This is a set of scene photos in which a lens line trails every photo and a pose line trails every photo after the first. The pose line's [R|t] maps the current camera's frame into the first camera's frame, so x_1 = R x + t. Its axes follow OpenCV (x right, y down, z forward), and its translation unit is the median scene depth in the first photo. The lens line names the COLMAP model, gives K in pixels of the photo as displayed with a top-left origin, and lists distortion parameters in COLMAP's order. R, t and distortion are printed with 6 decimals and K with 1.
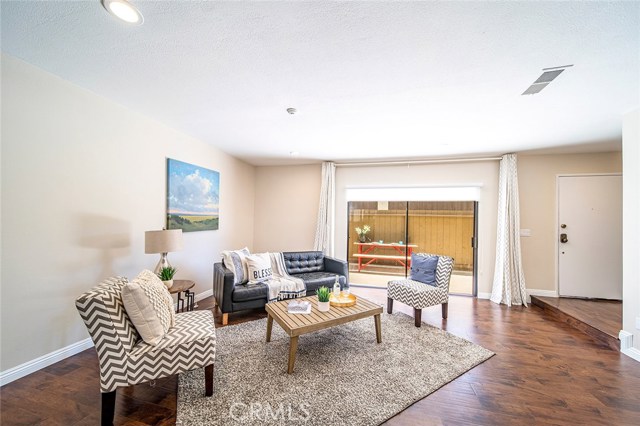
lens RADIAL K [[228.8, 0, 333.9], [0, 228.8, 218.9], [0, 0, 1]] dist [-0.000499, -0.000698]
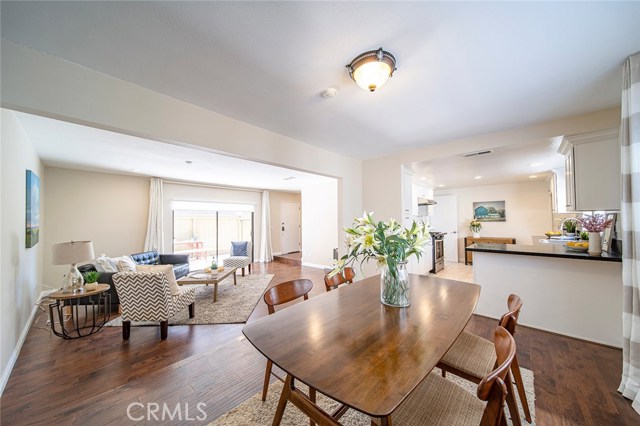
lens RADIAL K [[246.0, 0, 321.6], [0, 246.0, 216.7], [0, 0, 1]] dist [-0.000108, 0.000027]
pose [[0.484167, -0.017225, 0.874806, -0.976549], [0.003760, 0.999838, 0.017607, -0.079430], [-0.874968, -0.005236, 0.484153, -0.542079]]
